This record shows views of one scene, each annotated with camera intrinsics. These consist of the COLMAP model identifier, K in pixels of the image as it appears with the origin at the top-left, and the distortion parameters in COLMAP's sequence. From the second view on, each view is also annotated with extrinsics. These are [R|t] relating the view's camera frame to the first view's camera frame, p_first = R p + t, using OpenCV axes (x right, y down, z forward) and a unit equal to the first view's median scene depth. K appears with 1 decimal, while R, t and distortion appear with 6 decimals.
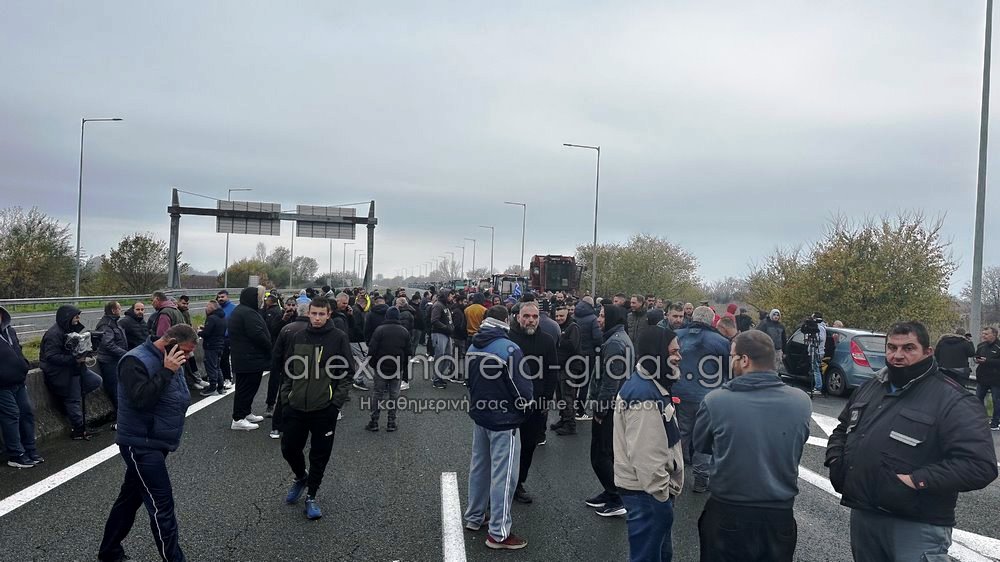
lens RADIAL K [[693.1, 0, 496.6], [0, 693.1, 283.5], [0, 0, 1]] dist [0.164106, -0.267291]
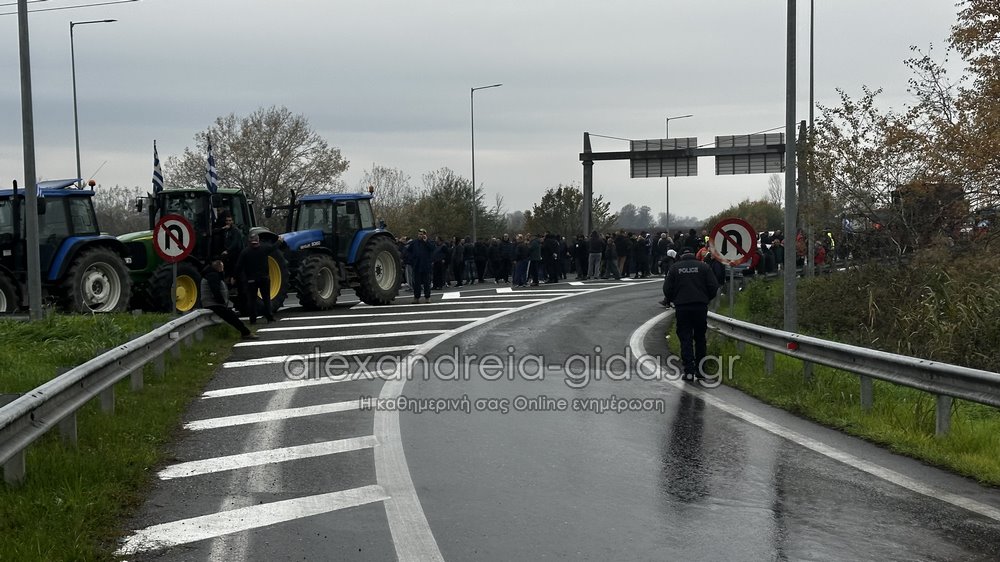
lens RADIAL K [[1366.4, 0, 504.7], [0, 1366.4, 267.8], [0, 0, 1]] dist [0.182171, -0.077716]
pose [[0.814692, -0.035201, -0.578825, 0.435938], [0.049459, 0.998737, 0.008875, 0.014264], [0.577781, -0.035858, 0.815404, -0.448289]]
